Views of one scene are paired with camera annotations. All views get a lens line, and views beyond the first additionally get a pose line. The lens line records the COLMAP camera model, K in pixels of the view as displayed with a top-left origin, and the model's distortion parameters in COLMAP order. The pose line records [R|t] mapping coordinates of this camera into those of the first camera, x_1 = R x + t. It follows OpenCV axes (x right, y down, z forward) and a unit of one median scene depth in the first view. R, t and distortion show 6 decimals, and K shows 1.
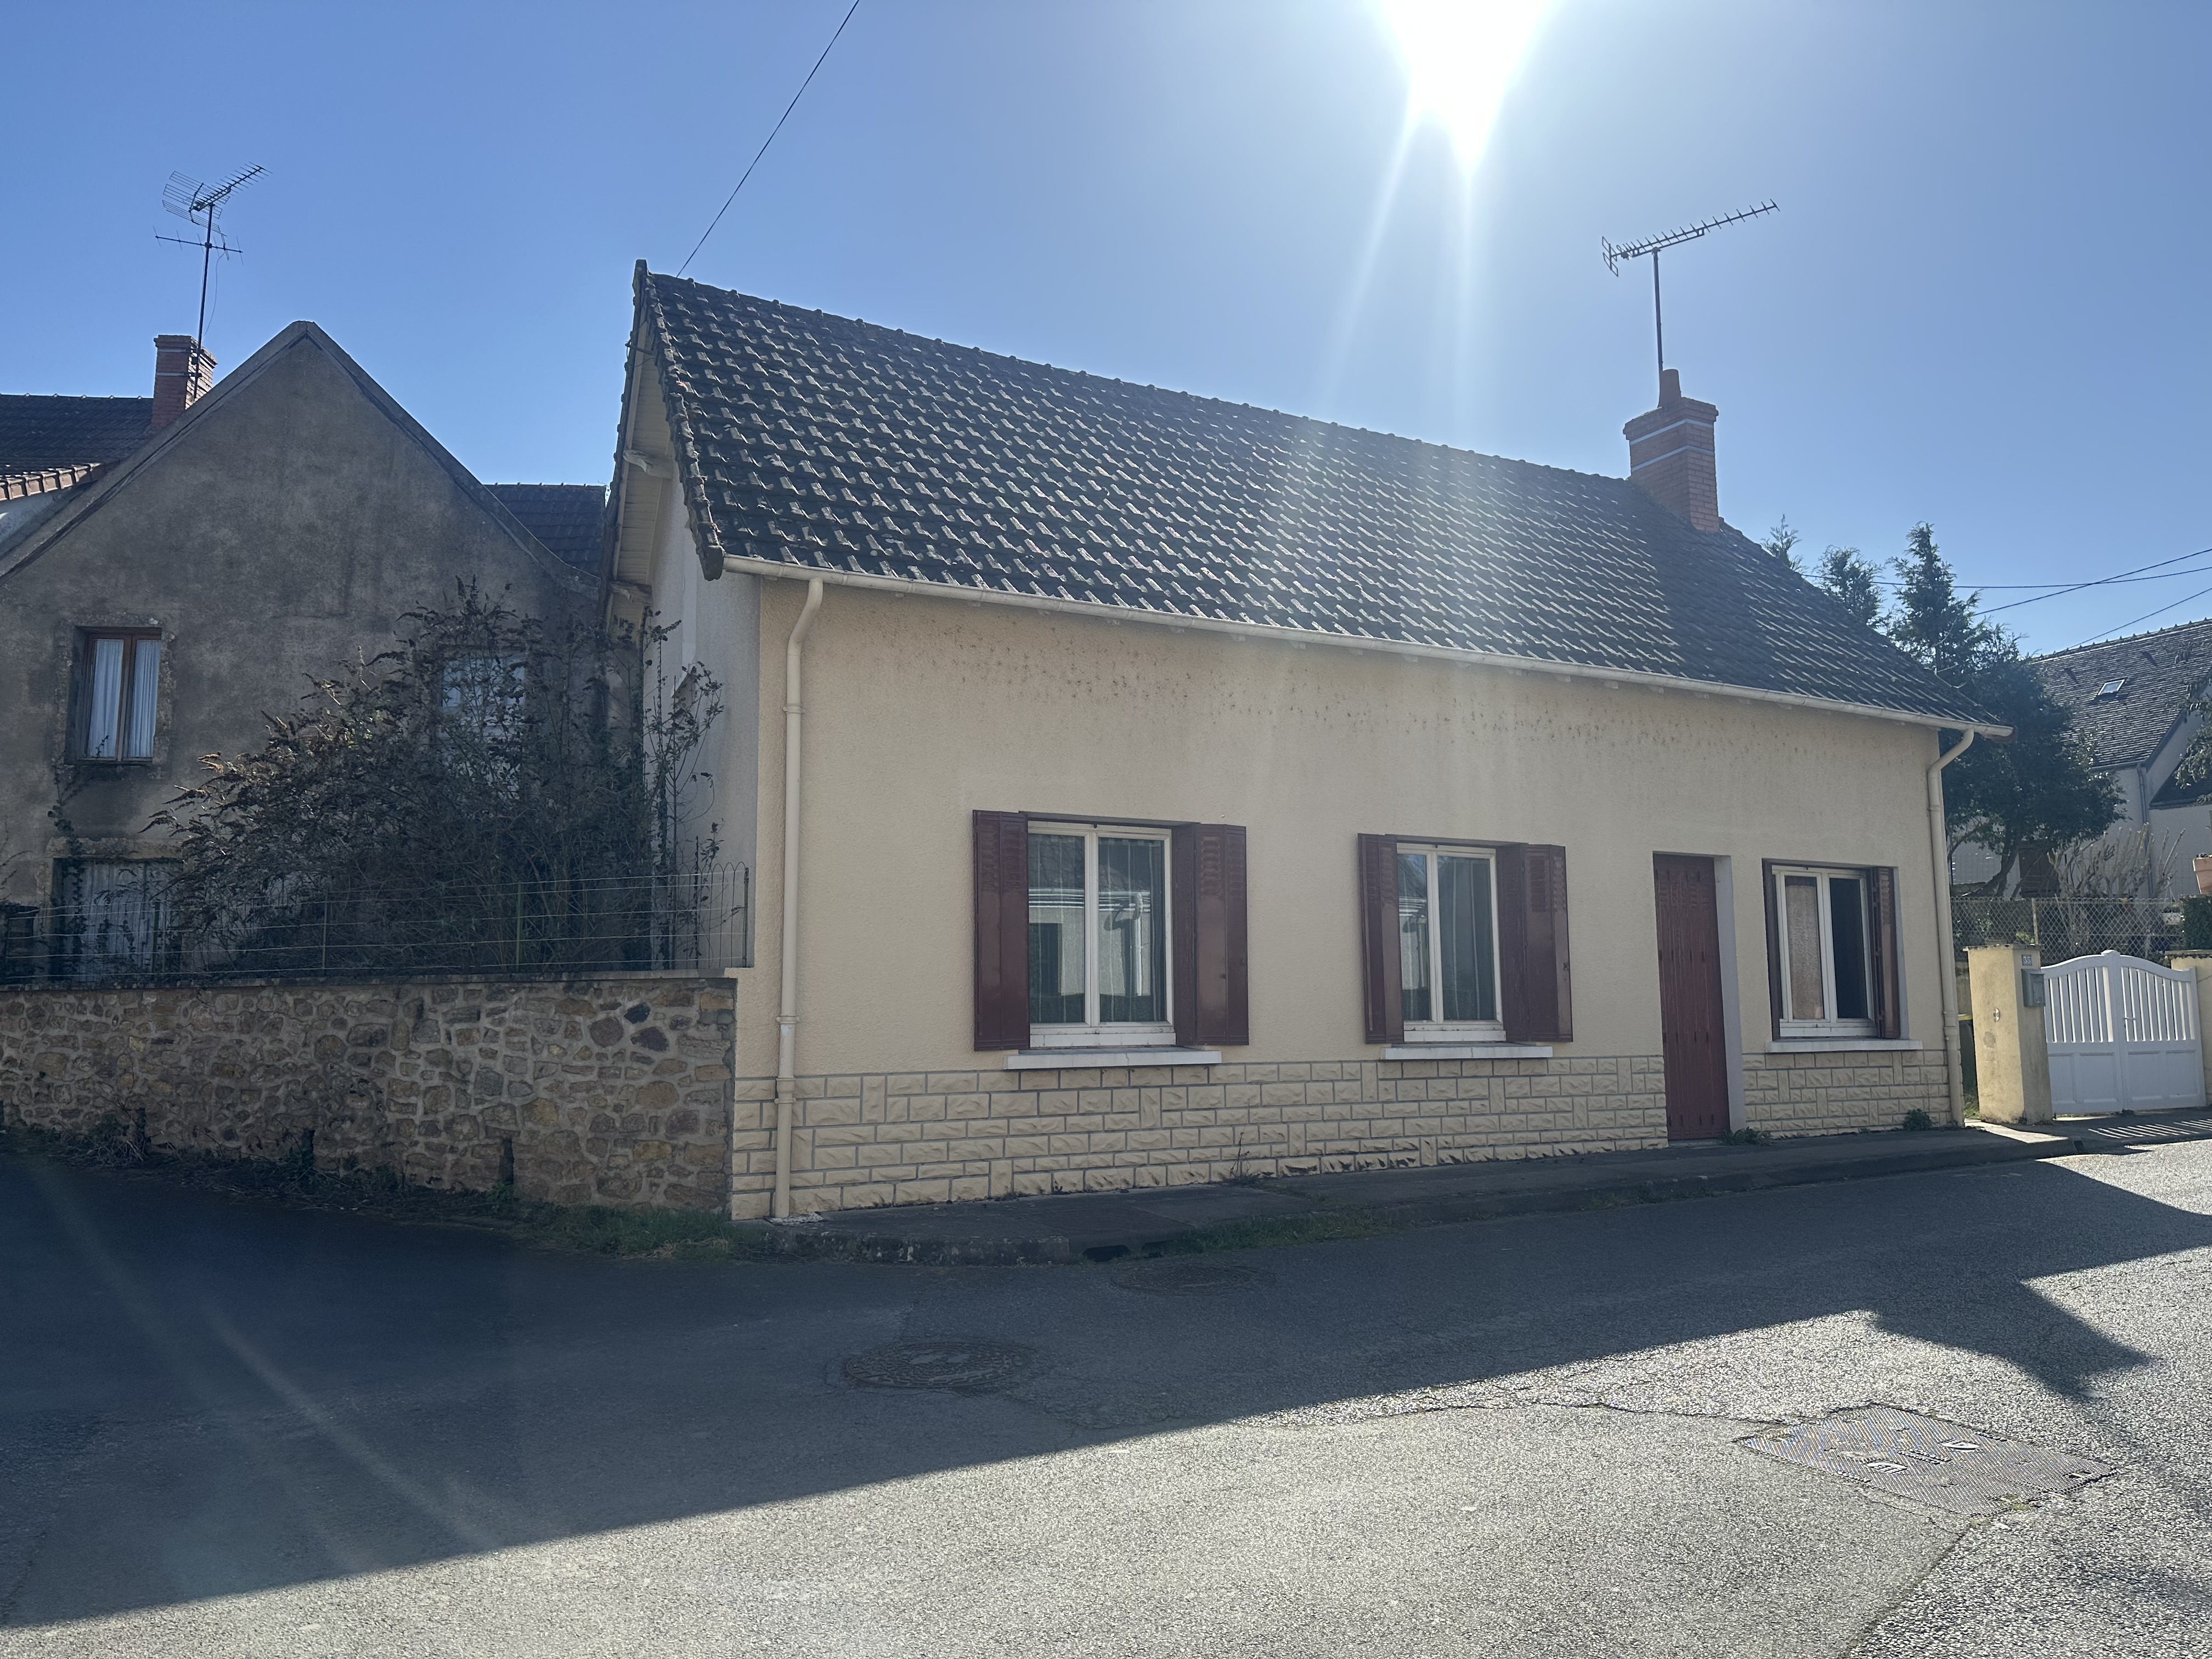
lens RADIAL K [[1540.8, 0, 1122.4], [0, 1540.8, 851.0], [0, 0, 1]] dist [0.068073, -0.077079]
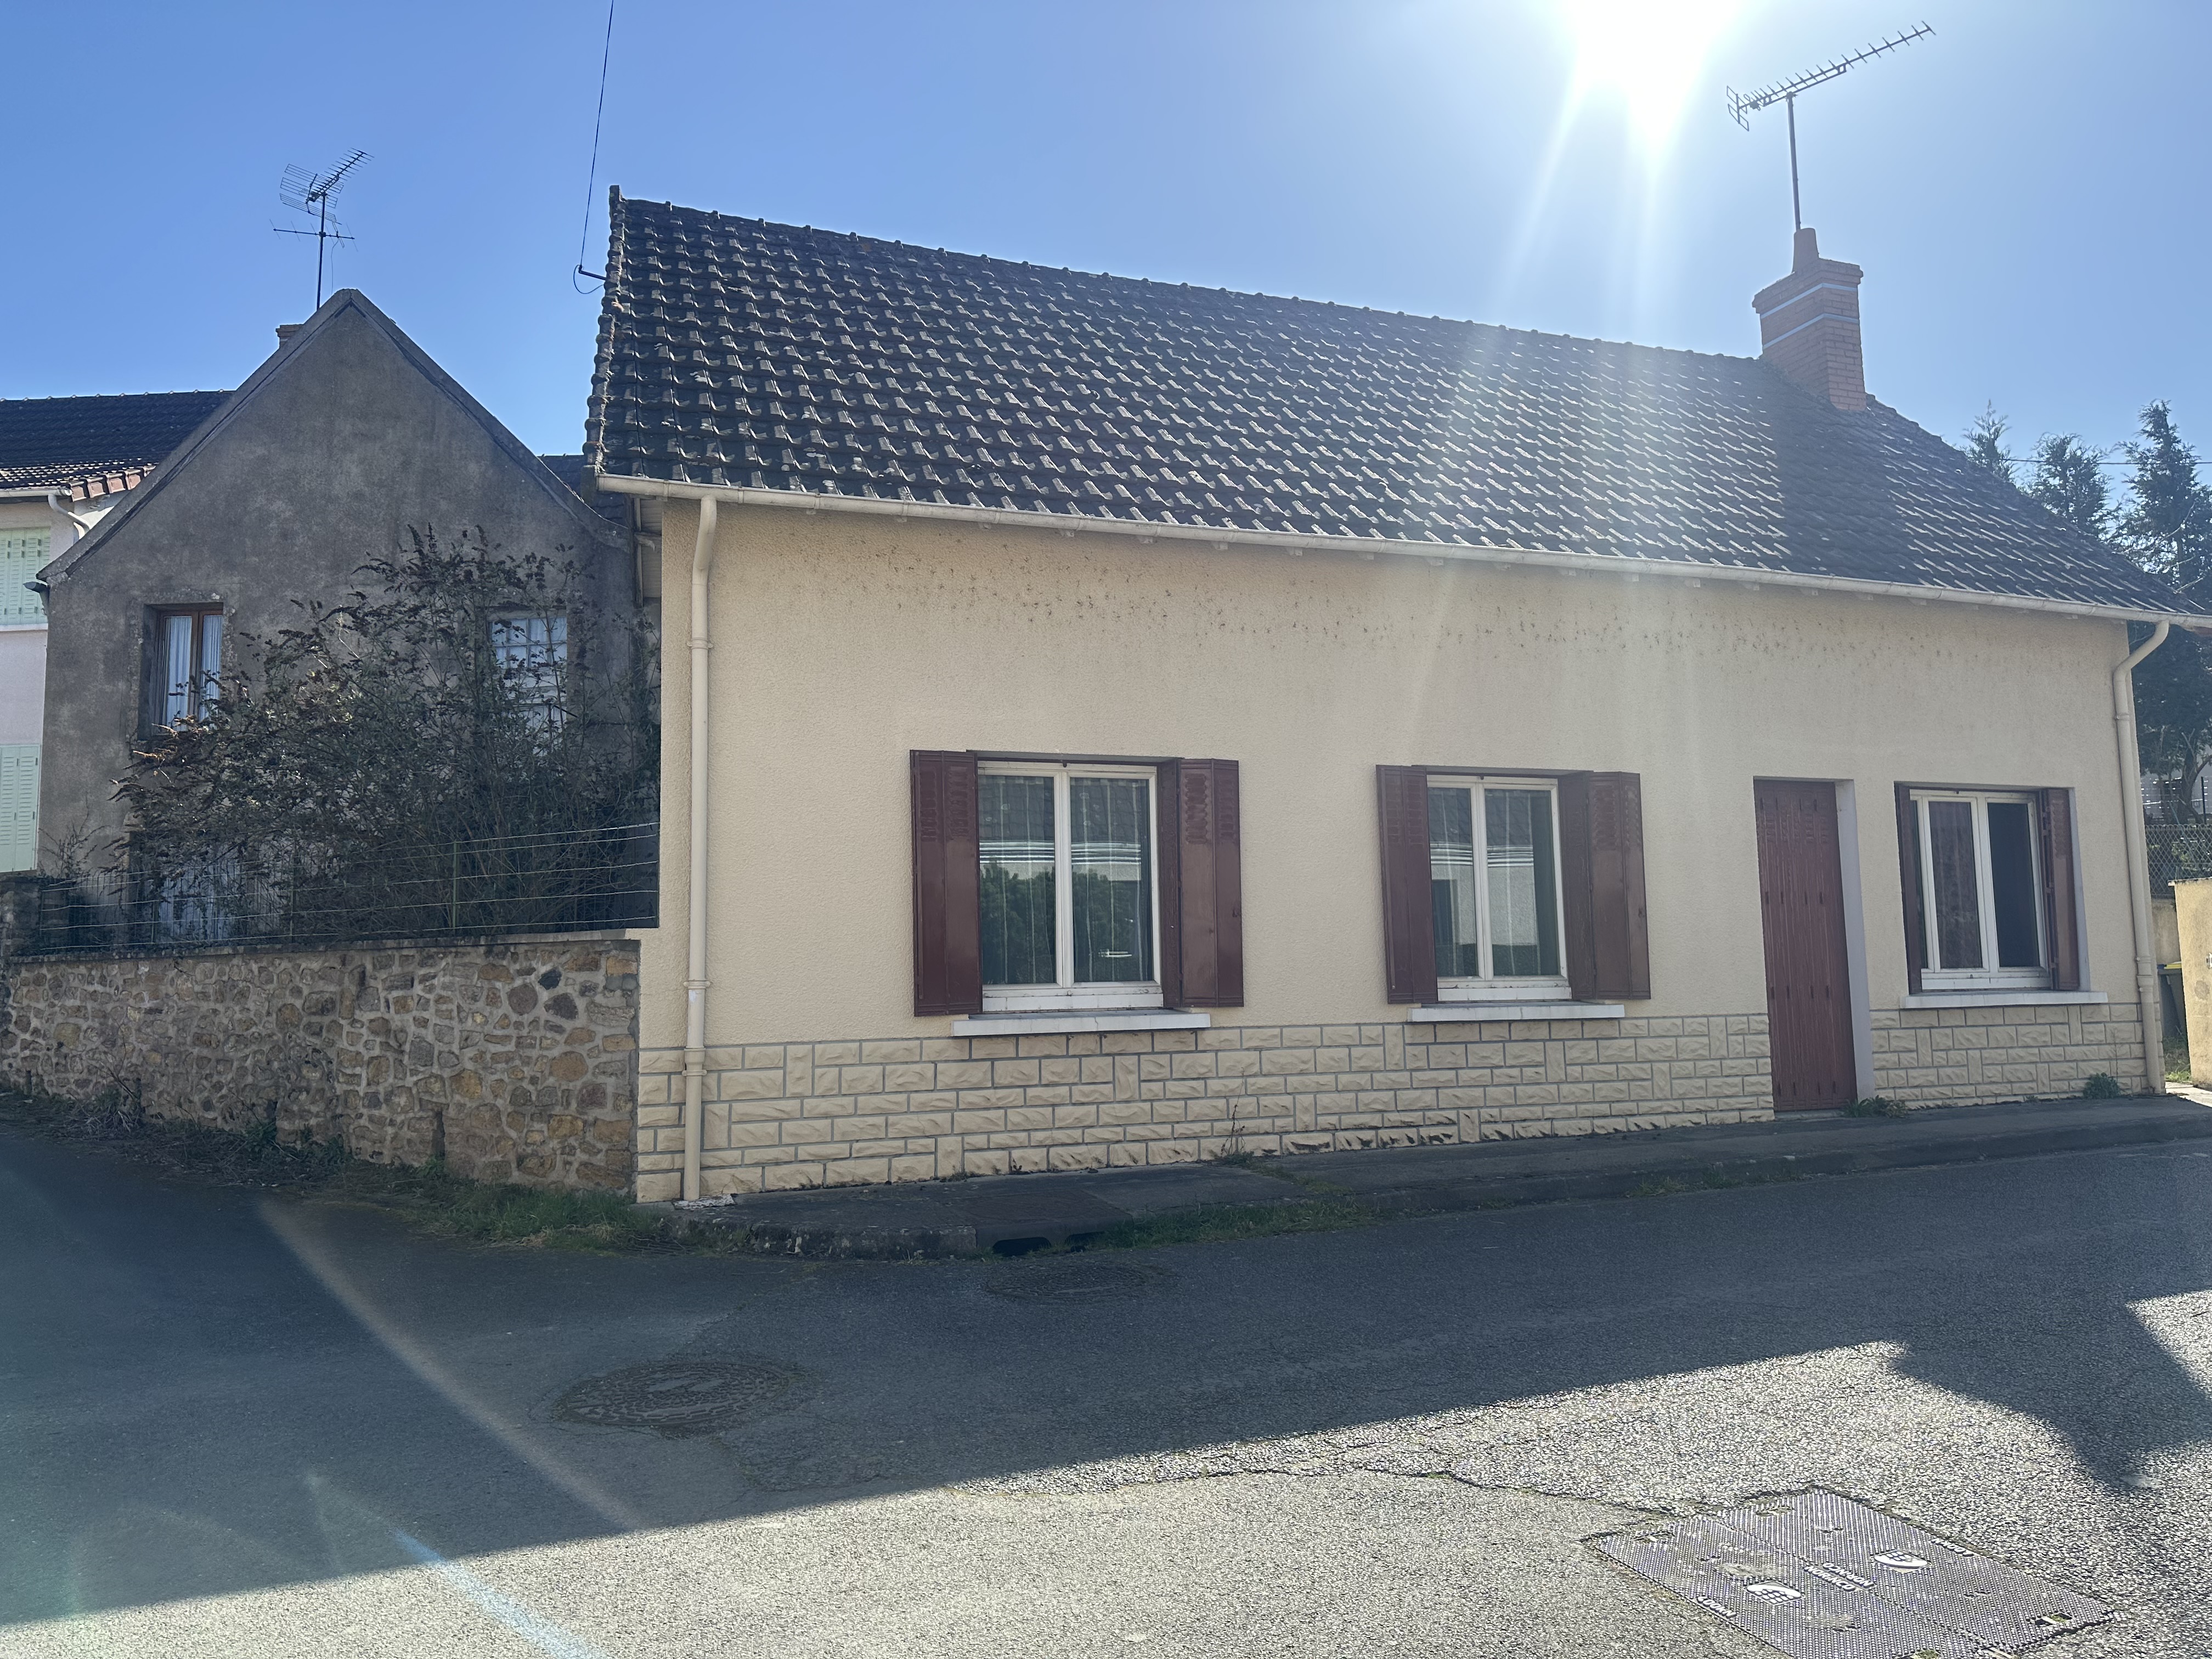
lens RADIAL K [[1540.8, 0, 1101.2], [0, 1540.8, 834.7], [0, 0, 1]] dist [0.068073, -0.077079]
pose [[0.988731, -0.024681, -0.147656, 0.121068], [0.027102, 0.999529, 0.014411, 0.010952], [0.147231, -0.018251, 0.988934, 0.101793]]
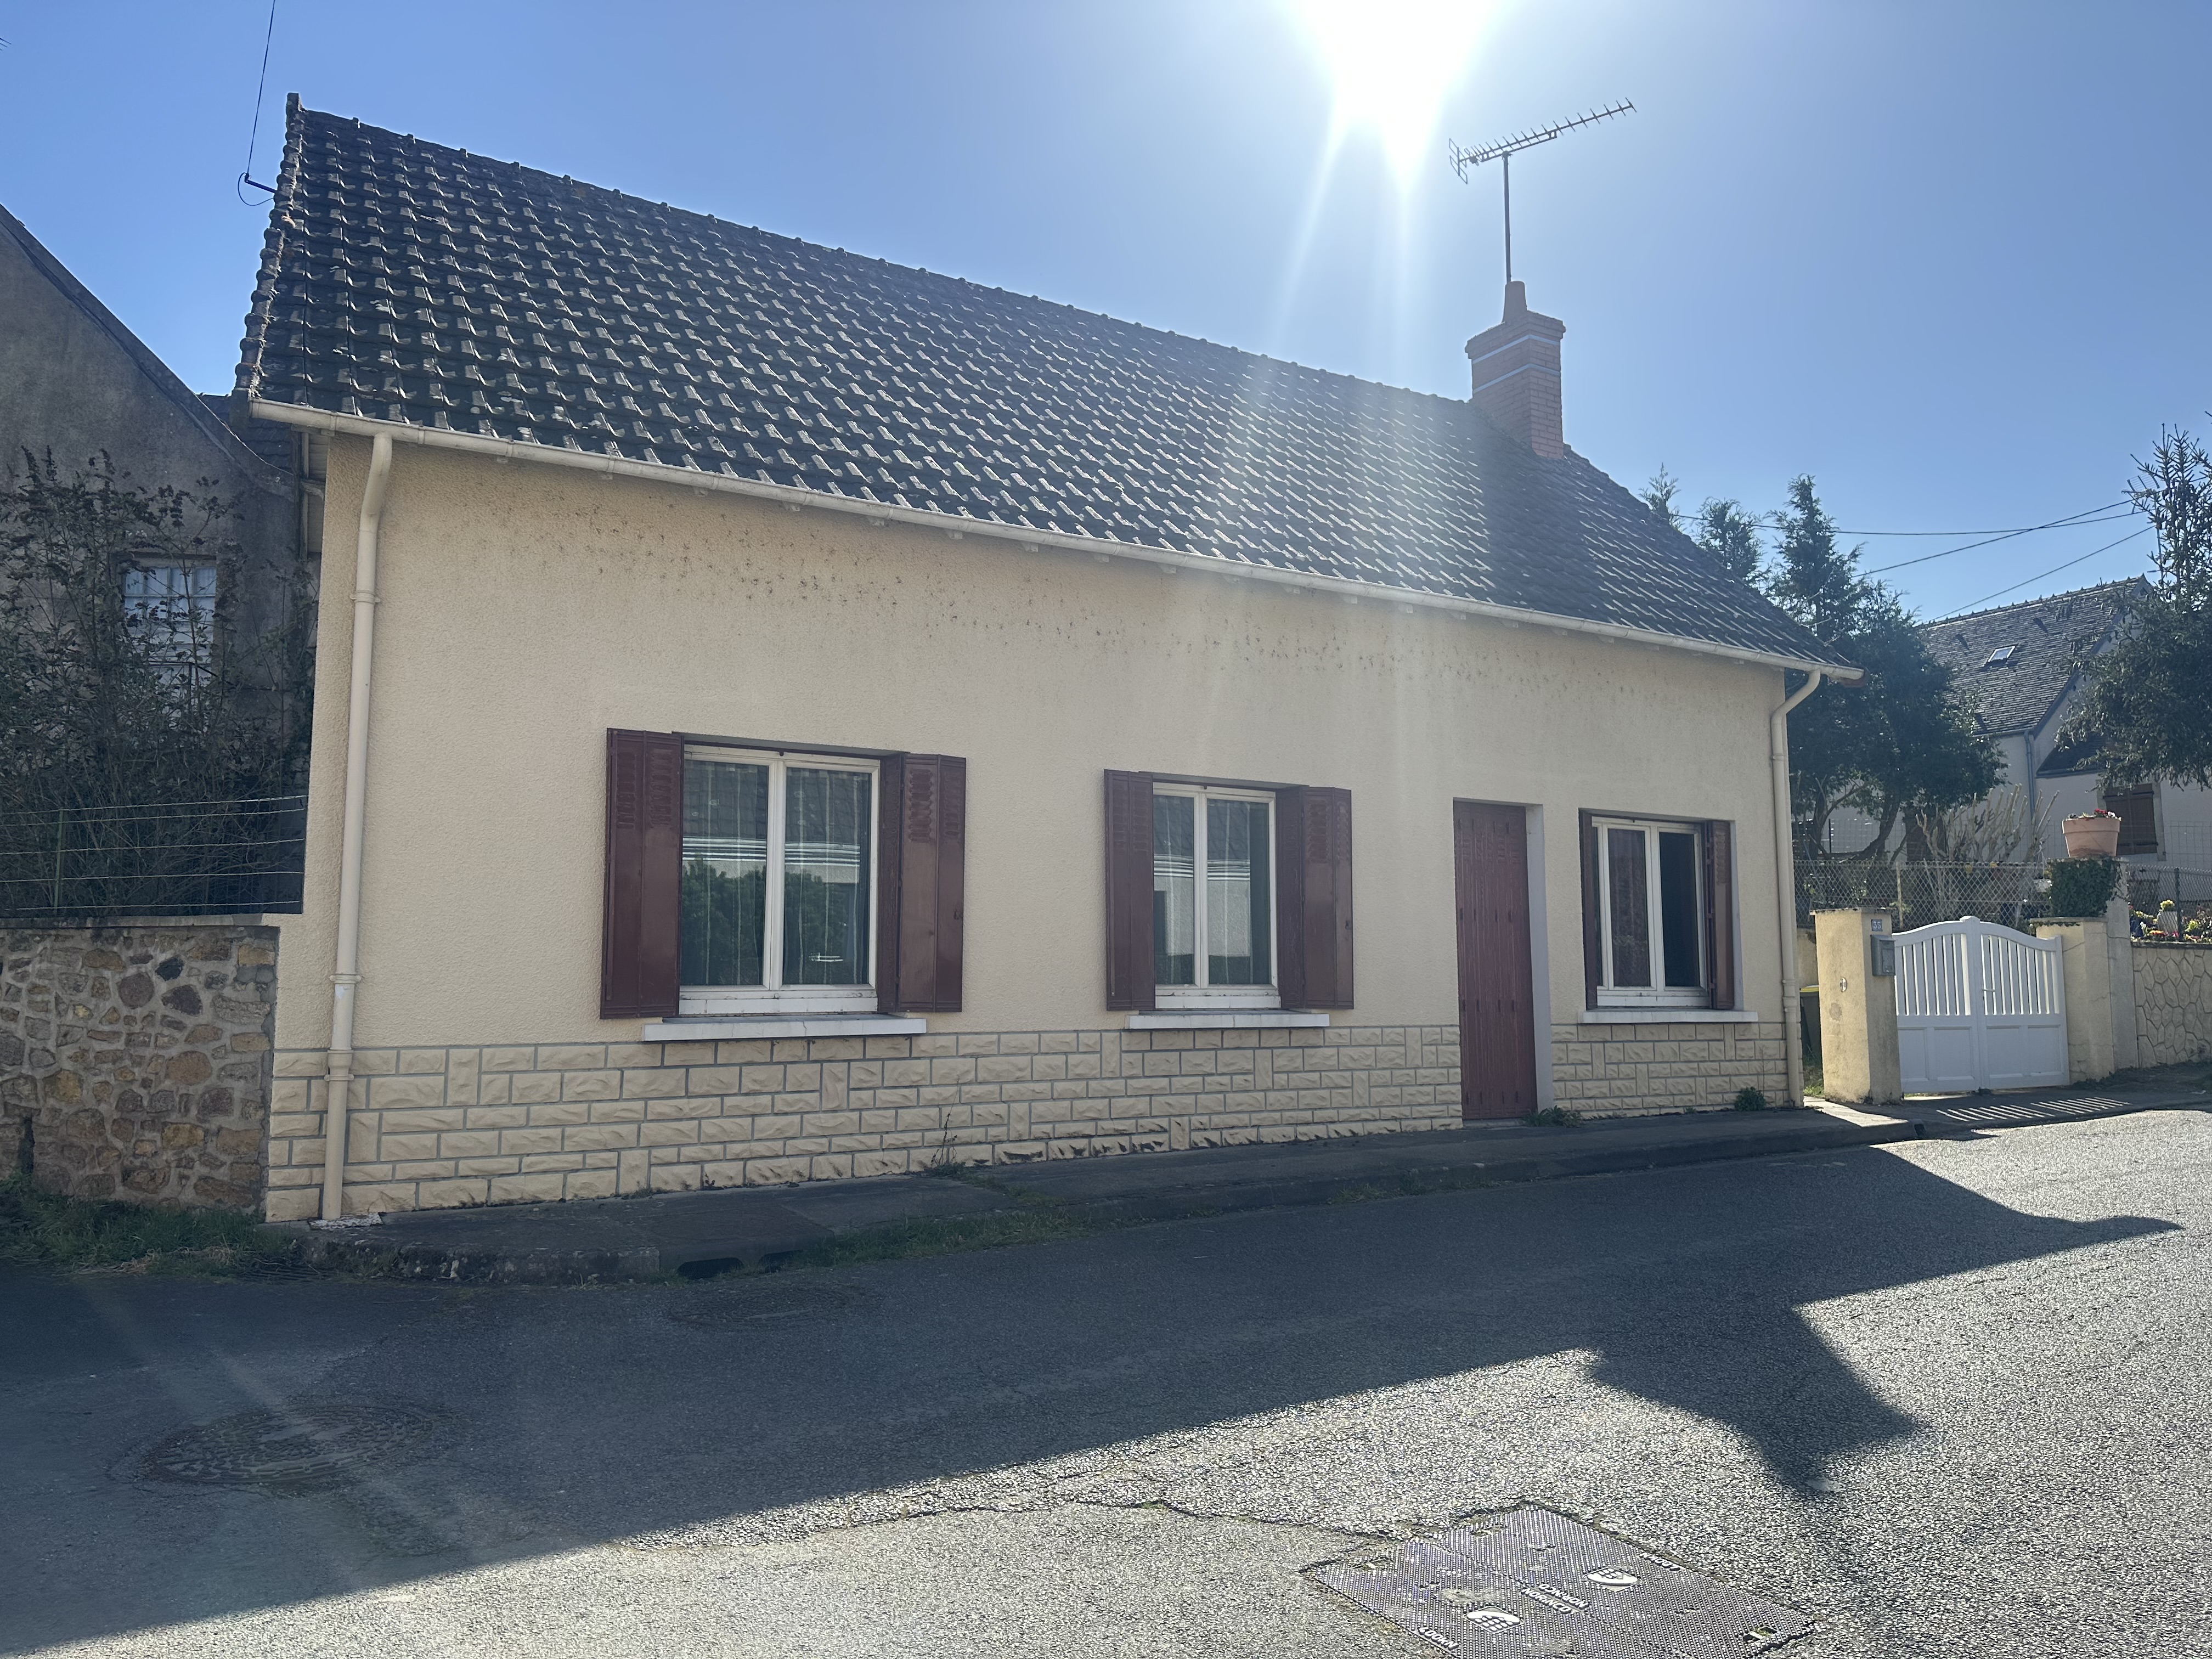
lens RADIAL K [[1540.8, 0, 1099.6], [0, 1540.8, 835.2], [0, 0, 1]] dist [0.068073, -0.077079]
pose [[0.999375, 0.011122, 0.033555, 0.116497], [-0.011474, 0.999881, 0.010344, 0.016093], [-0.033436, -0.010722, 0.999383, 0.127790]]
